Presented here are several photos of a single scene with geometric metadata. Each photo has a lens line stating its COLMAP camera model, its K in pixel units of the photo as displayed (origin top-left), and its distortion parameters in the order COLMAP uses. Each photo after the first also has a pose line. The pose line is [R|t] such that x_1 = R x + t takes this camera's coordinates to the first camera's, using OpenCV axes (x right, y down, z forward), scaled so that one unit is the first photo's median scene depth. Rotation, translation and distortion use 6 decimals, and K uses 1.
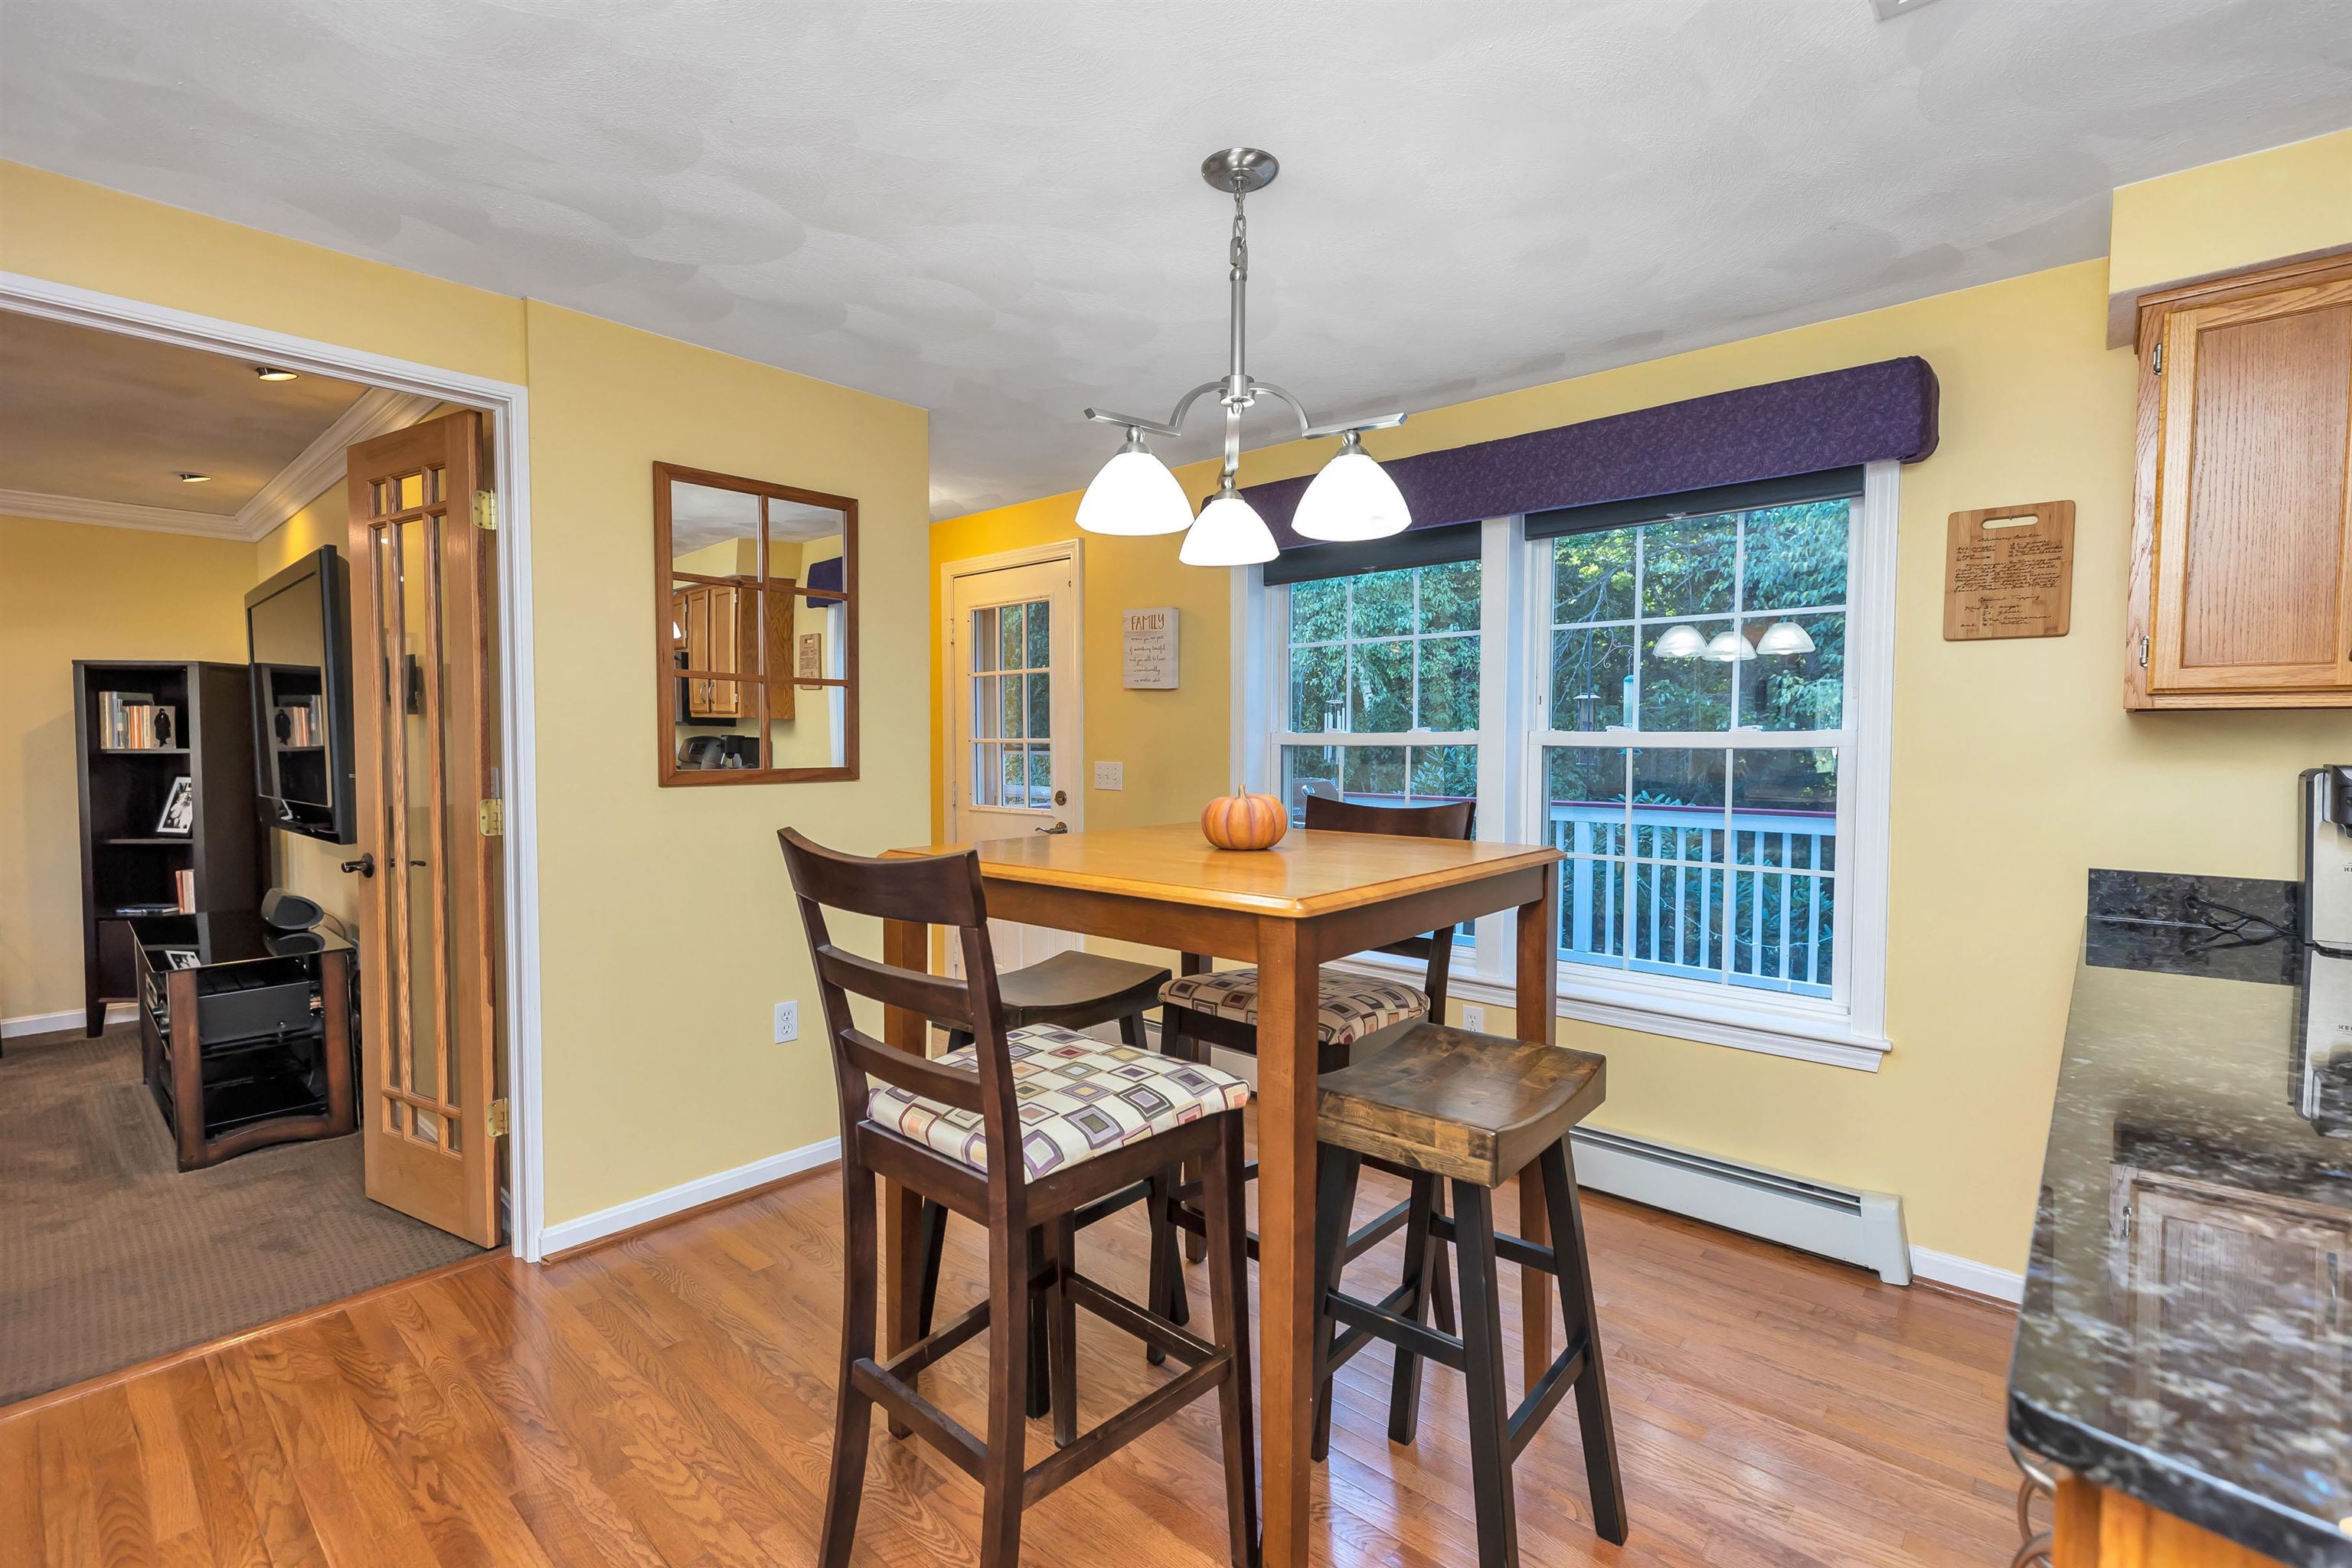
lens RADIAL K [[1054.5, 0, 1159.7], [0, 1054.5, 773.7], [0, 0, 1]] dist [-0.001157, 0.000051]
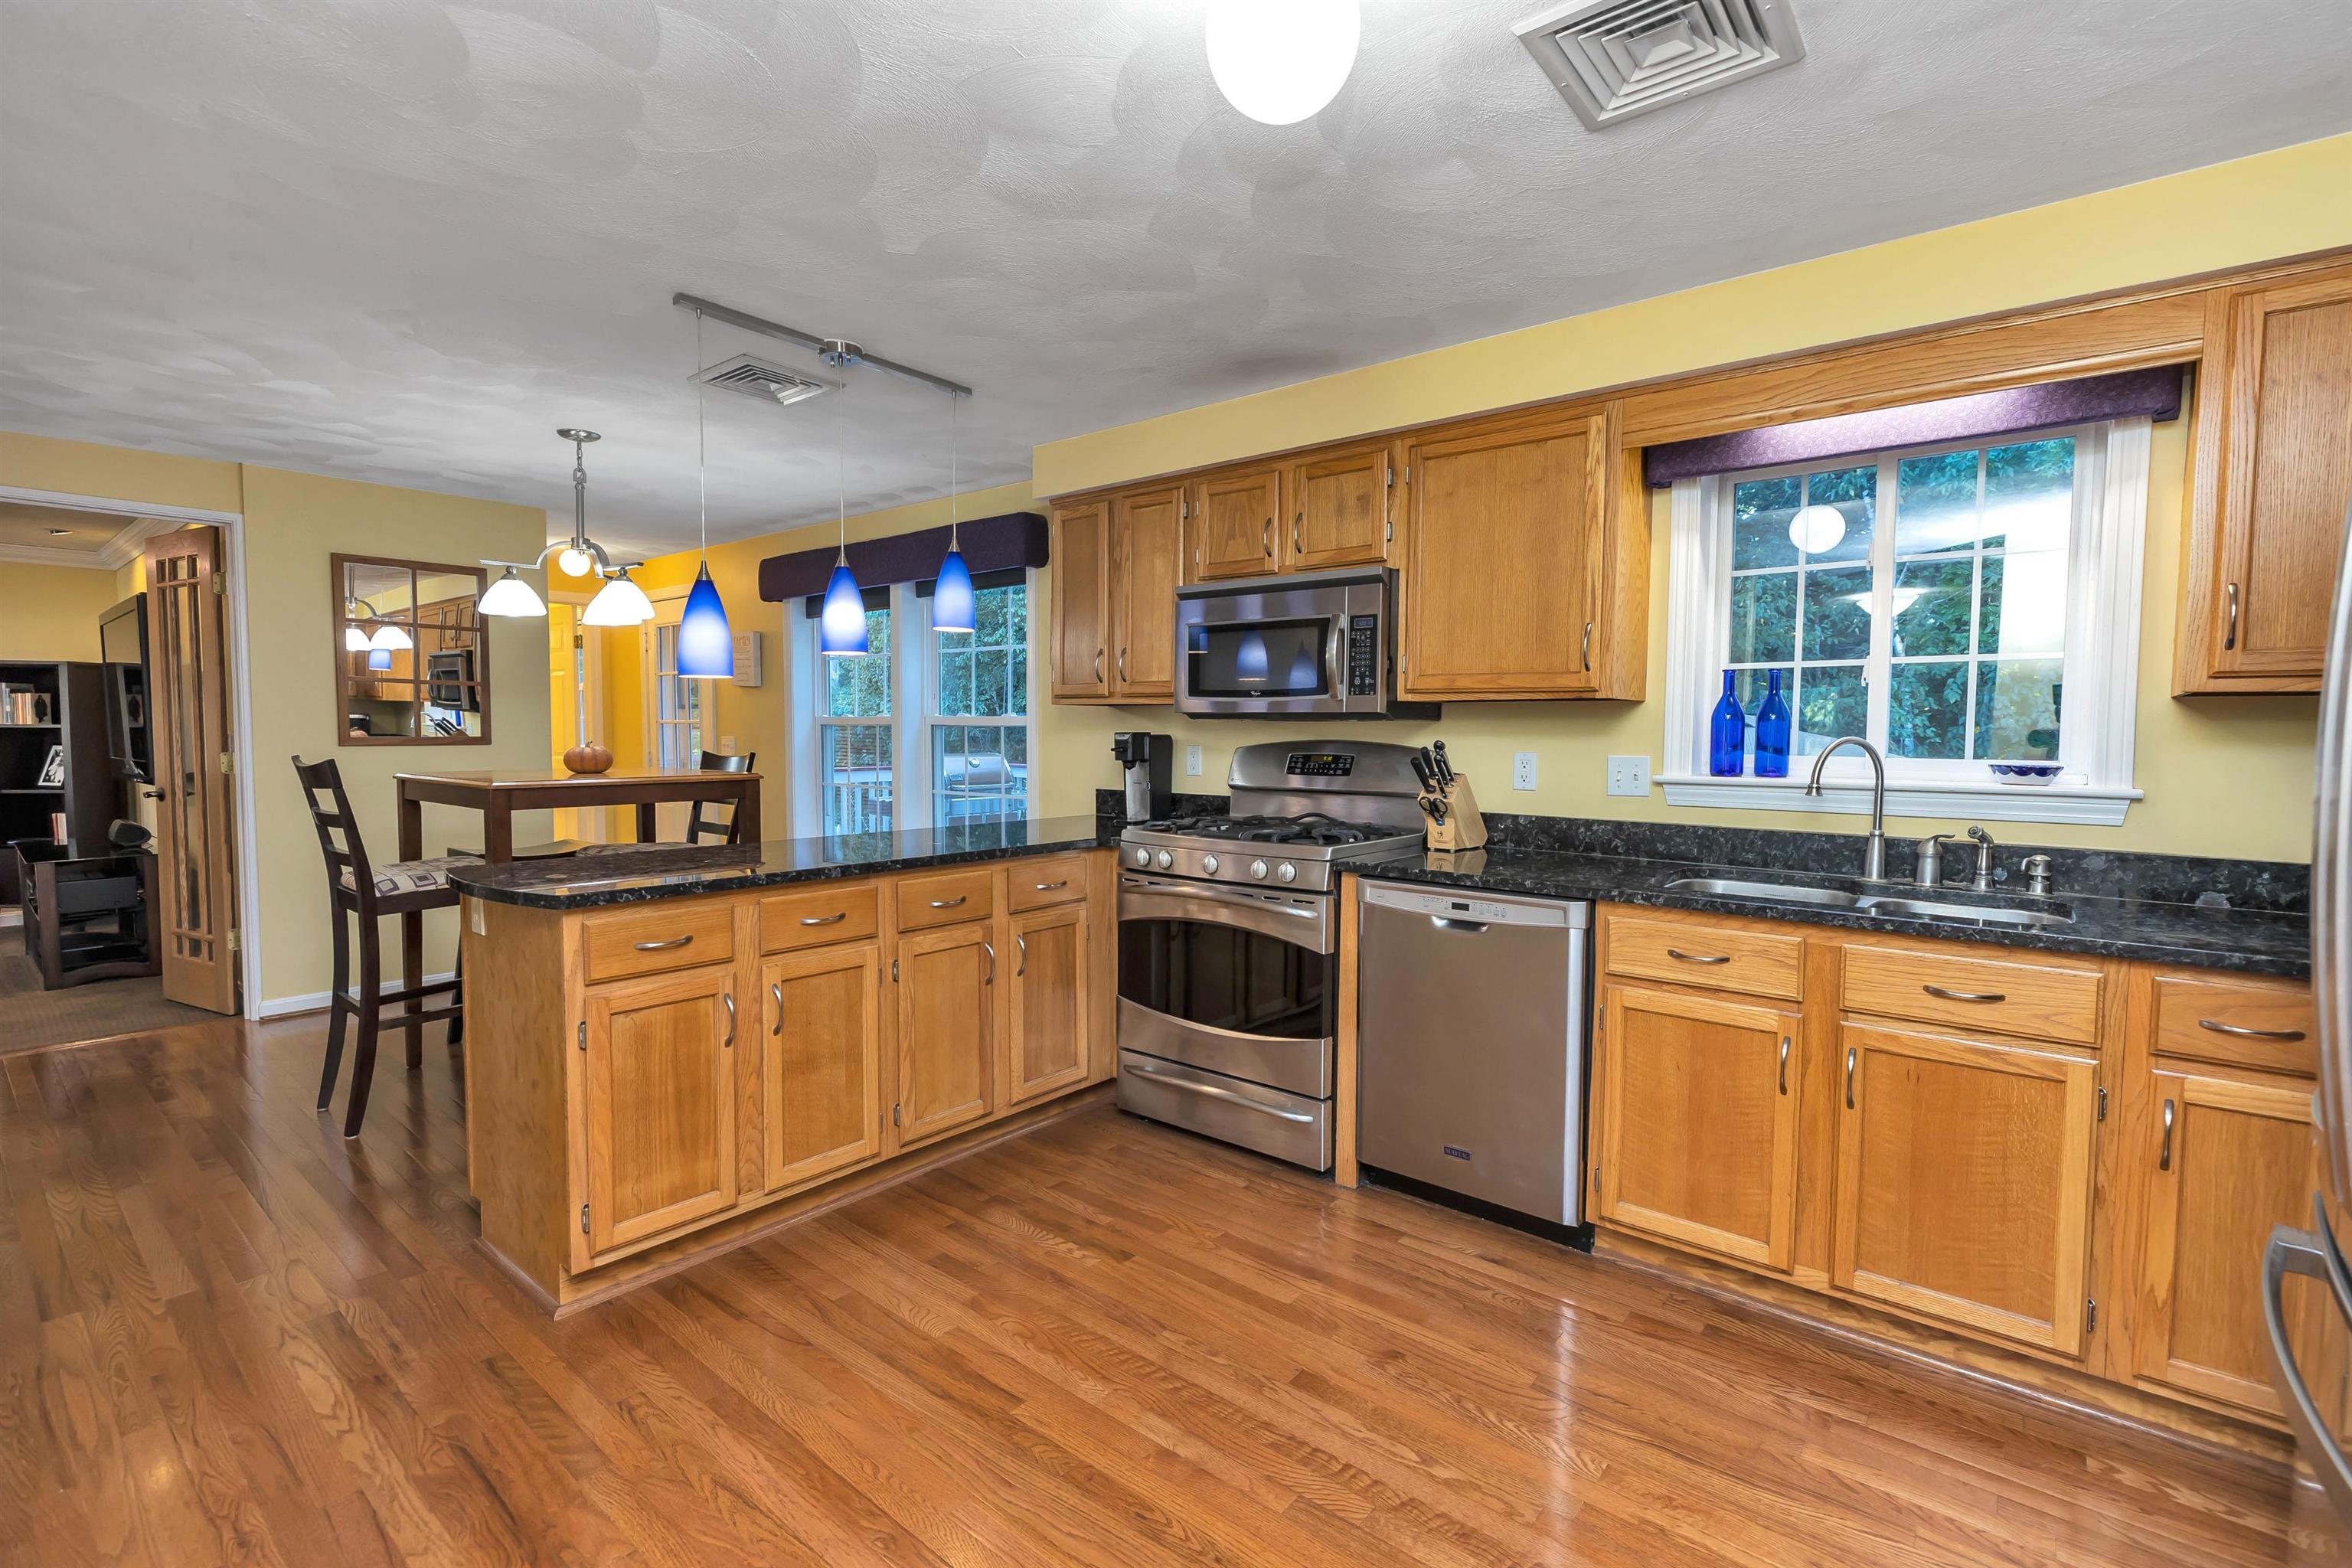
lens RADIAL K [[1047.7, 0, 1178.3], [0, 1047.7, 772.8], [0, 0, 1]] dist [-0.000481, 0.000376]
pose [[0.998698, 0.000830, 0.051014, 0.528360], [-0.001555, 0.999898, 0.014183, 0.019455], [-0.050997, -0.014244, 0.998597, -0.501172]]
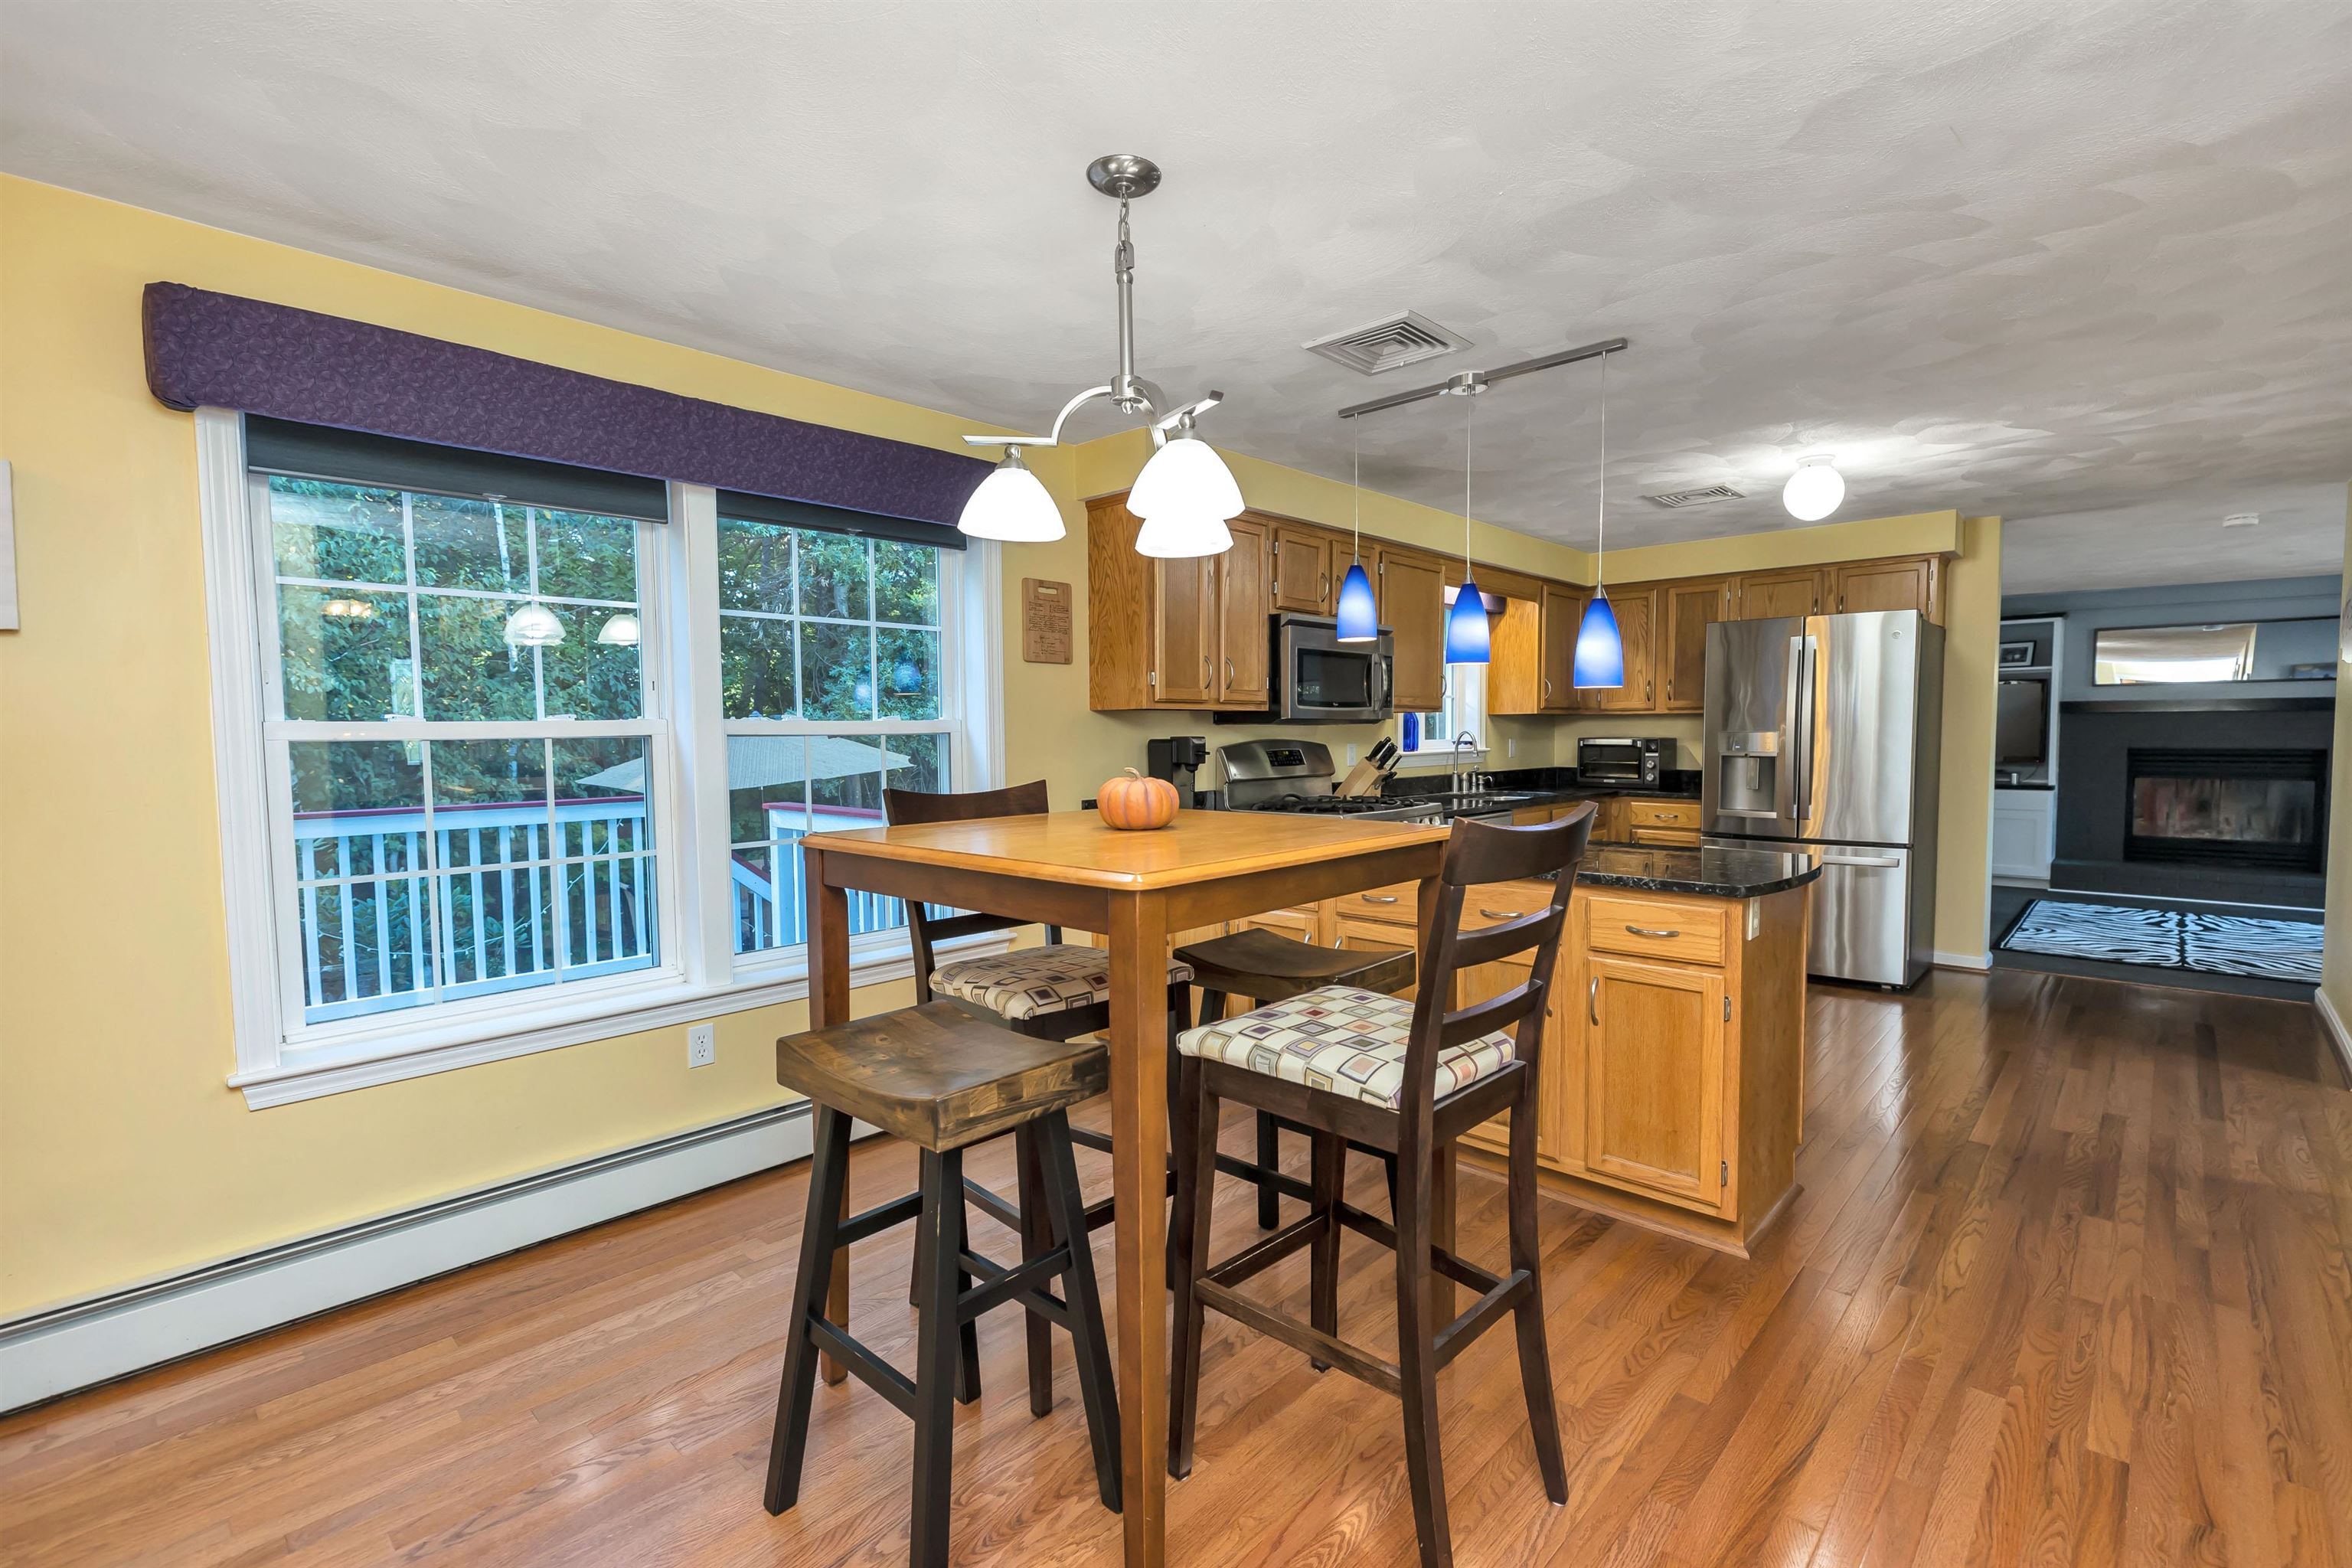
lens RADIAL K [[1066.3, 0, 1176.0], [0, 1066.3, 784.0], [0, 0, 1]] dist [0.039320, -0.000120]
pose [[0.016614, -0.058633, 0.998141, -0.477158], [0.042625, 0.997413, 0.057881, -0.017229], [-0.998953, 0.041585, 0.019070, 0.449578]]
